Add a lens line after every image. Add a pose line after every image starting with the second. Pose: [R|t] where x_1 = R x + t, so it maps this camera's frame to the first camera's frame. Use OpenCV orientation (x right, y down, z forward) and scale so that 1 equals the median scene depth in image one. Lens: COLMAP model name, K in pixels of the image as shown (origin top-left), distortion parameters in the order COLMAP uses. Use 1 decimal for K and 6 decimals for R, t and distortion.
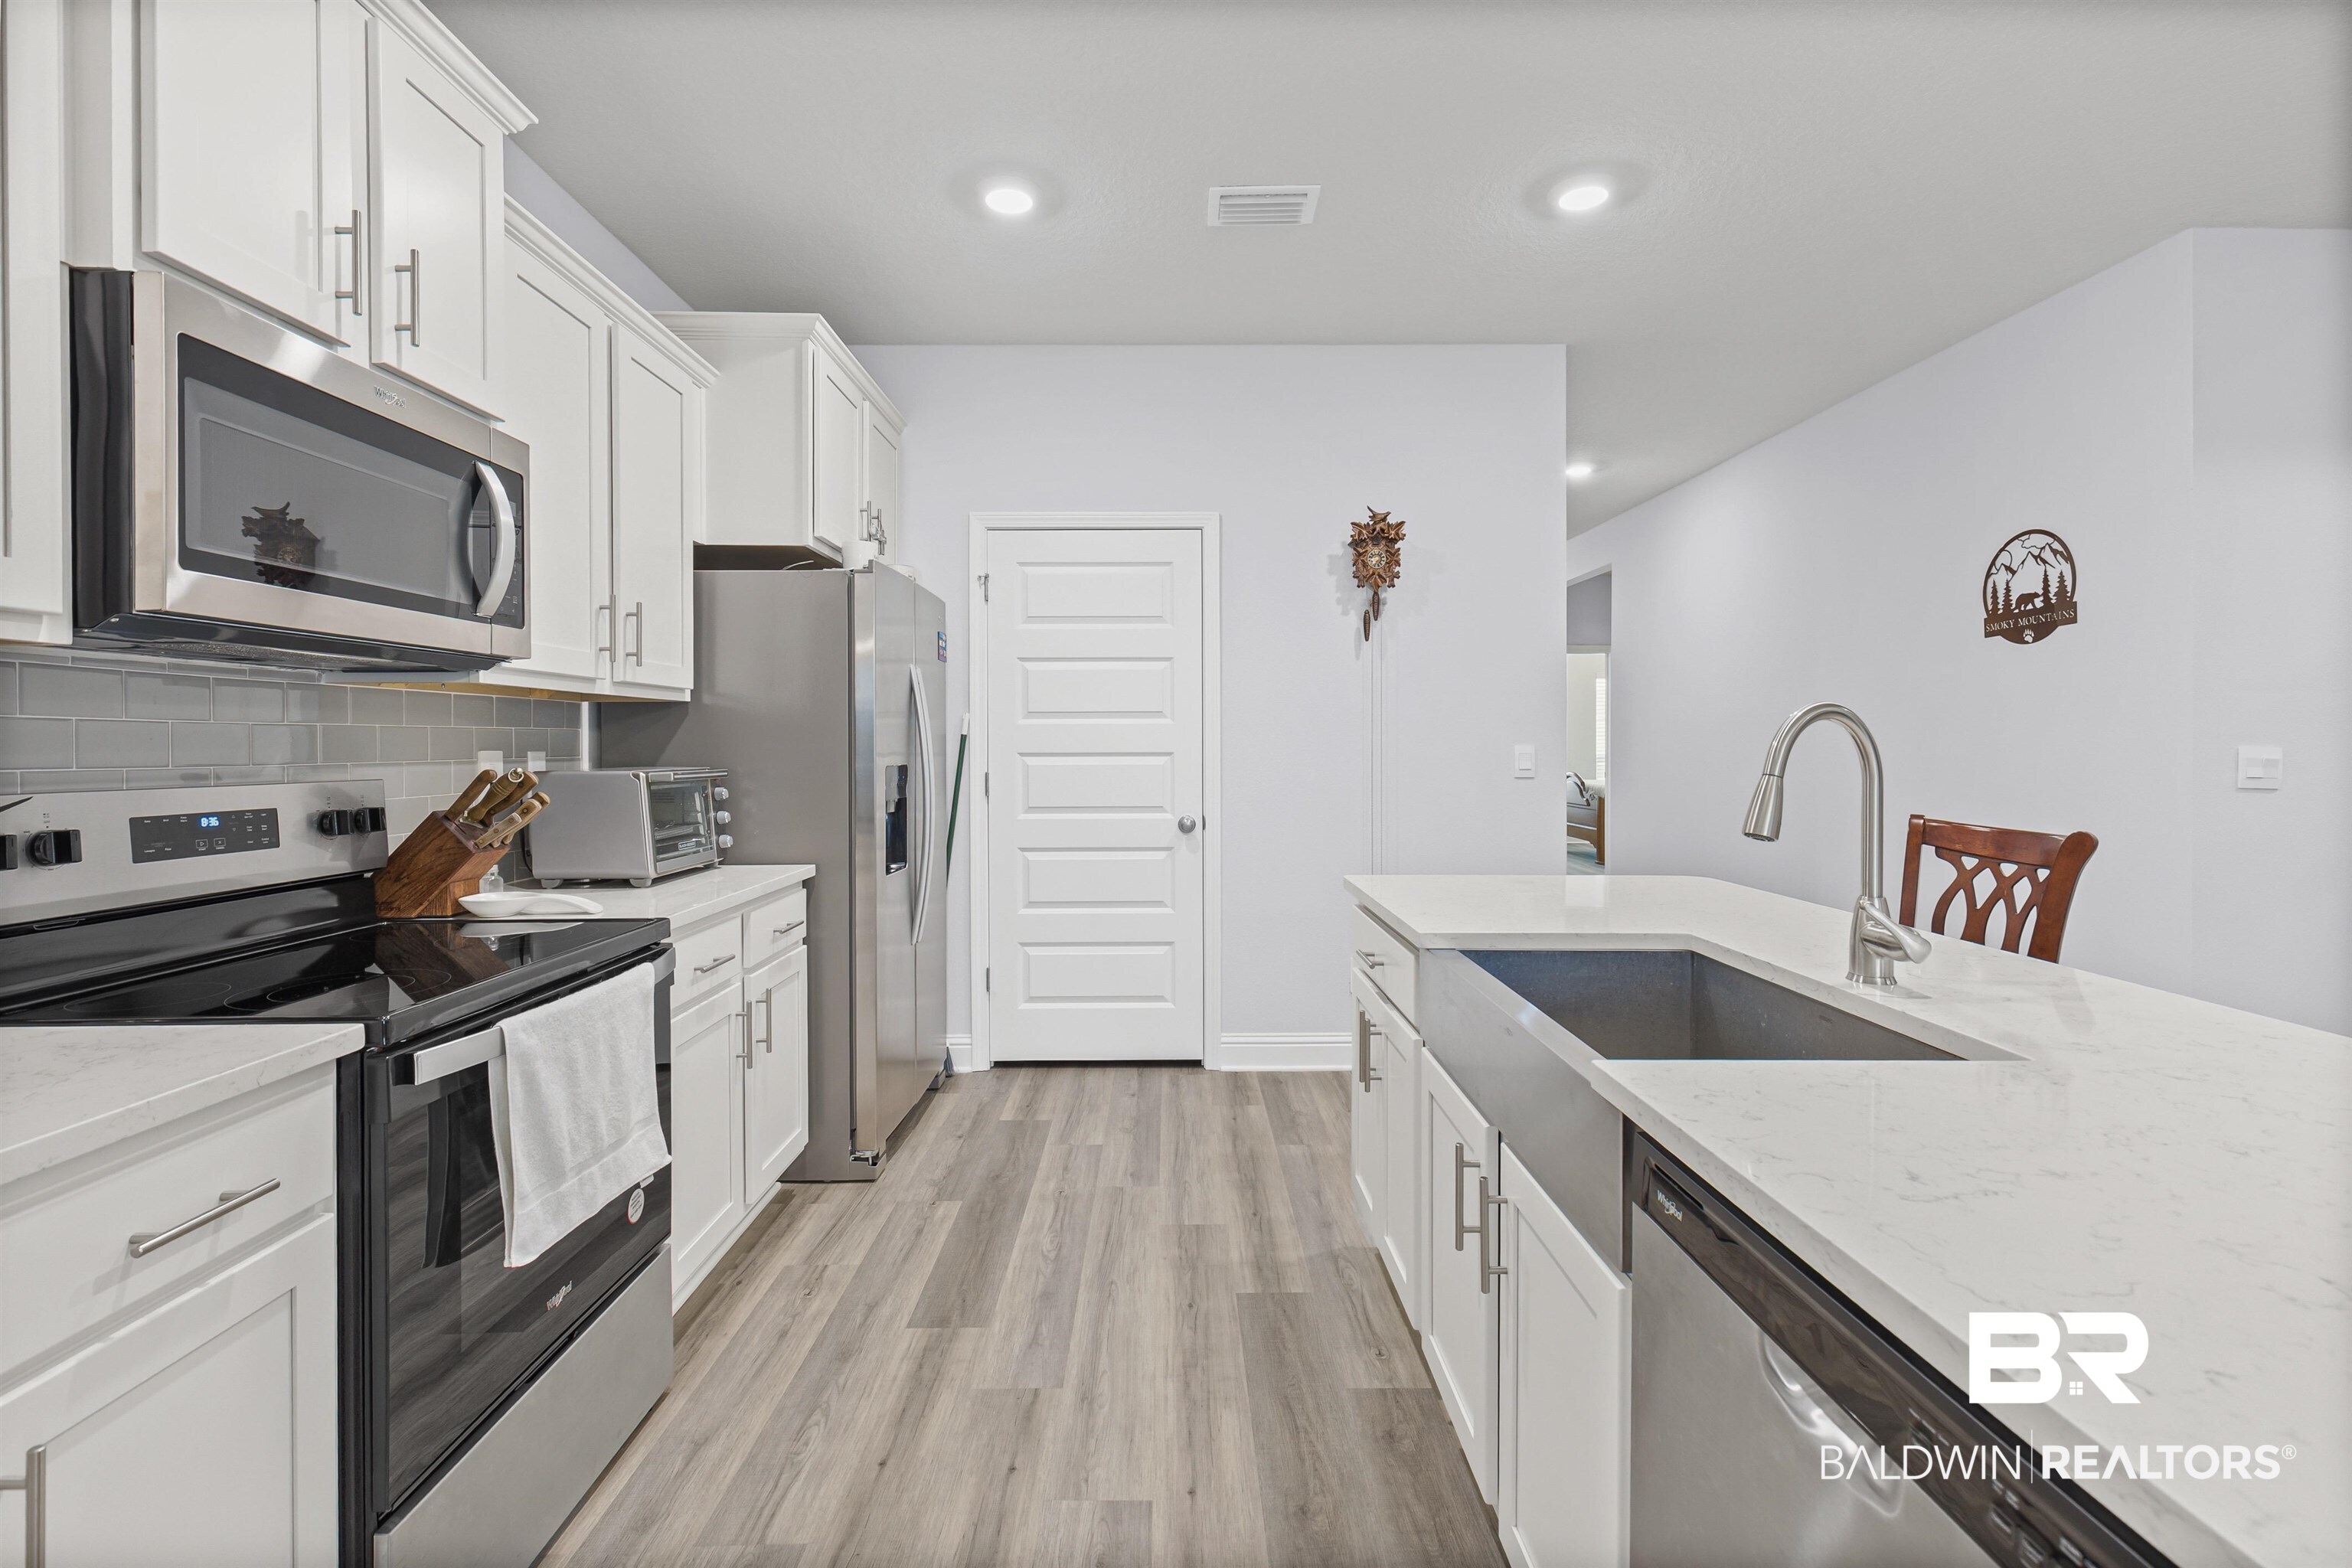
lens RADIAL K [[1059.7, 0, 1175.4], [0, 1059.7, 750.3], [0, 0, 1]] dist [0.003144, 0.000330]
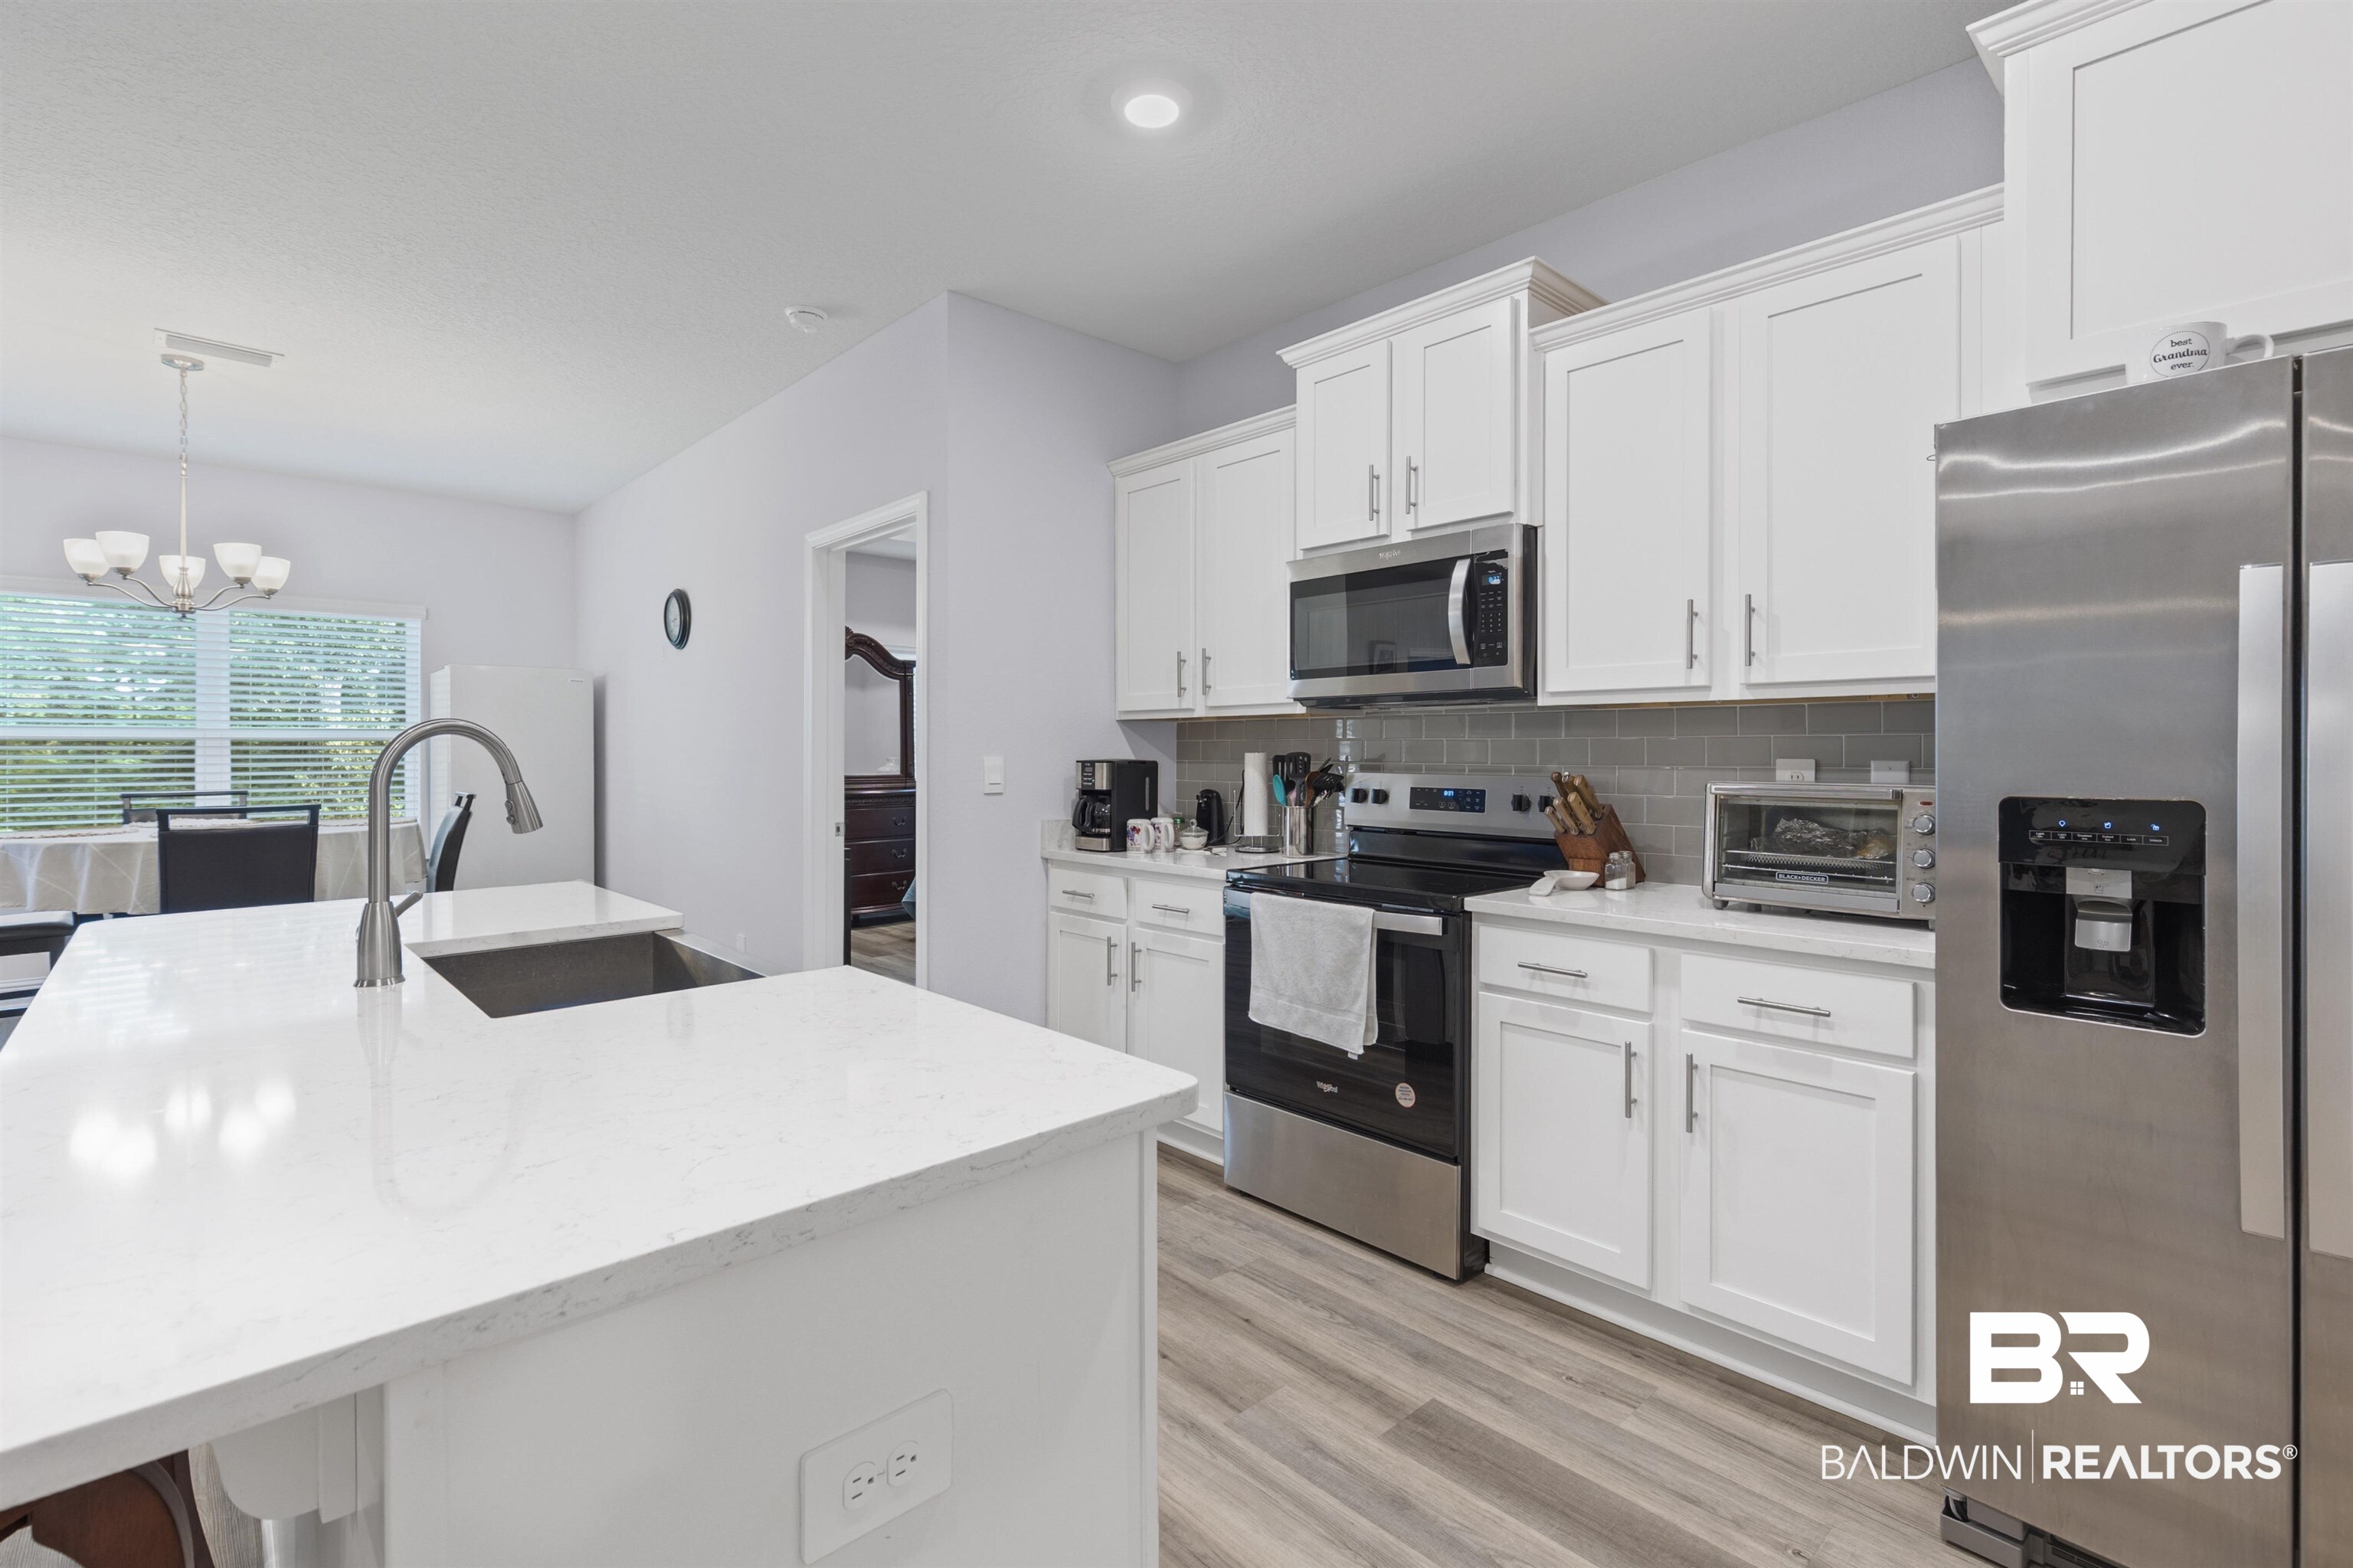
lens RADIAL K [[1048.7, 0, 1176.9], [0, 1048.7, 752.8], [0, 0, 1]] dist [0.001071, 0.000131]
pose [[-0.736617, 0.002851, -0.676305, 0.475700], [-0.002899, 0.999969, 0.007373, -0.011160], [0.676304, 0.007391, -0.736585, 1.403131]]
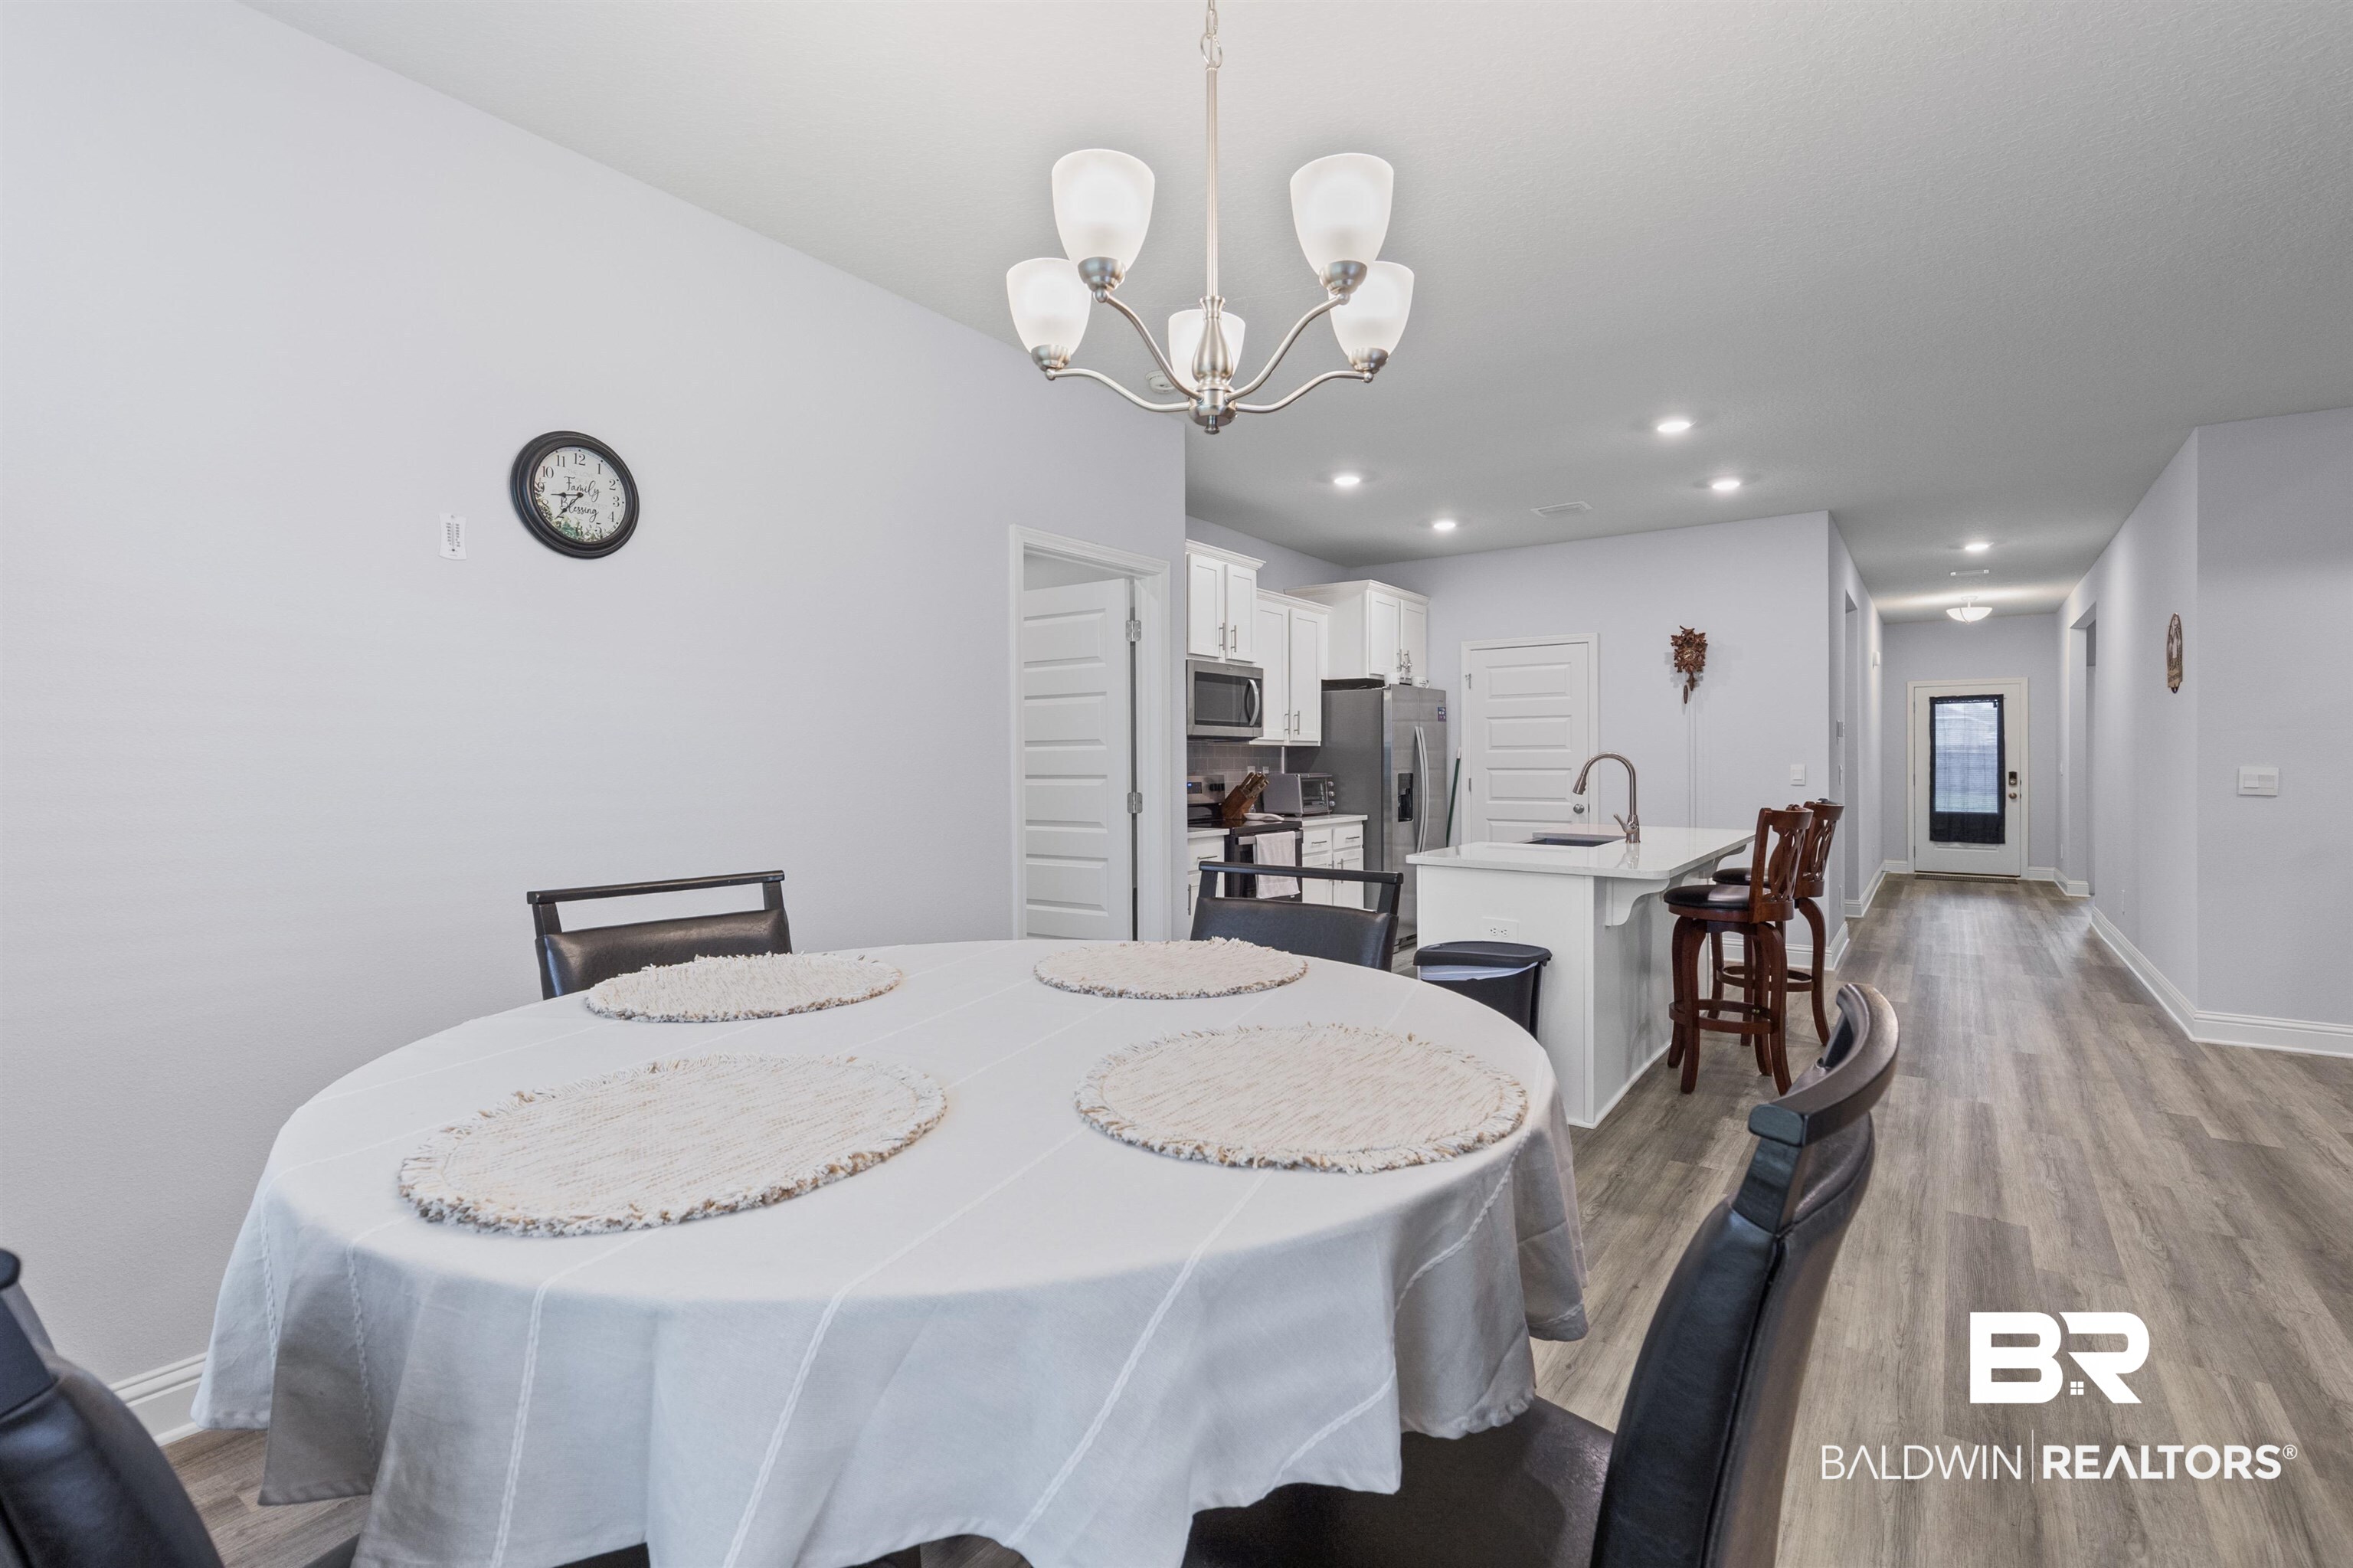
lens RADIAL K [[1078.7, 0, 1181.2], [0, 1078.7, 752.5], [0, 0, 1]] dist [0.001605, -0.000268]
pose [[0.808764, -0.004528, -0.588116, 0.894523], [-0.003529, 0.999915, -0.012552, 0.000947], [0.588123, 0.012227, 0.808679, -1.436963]]
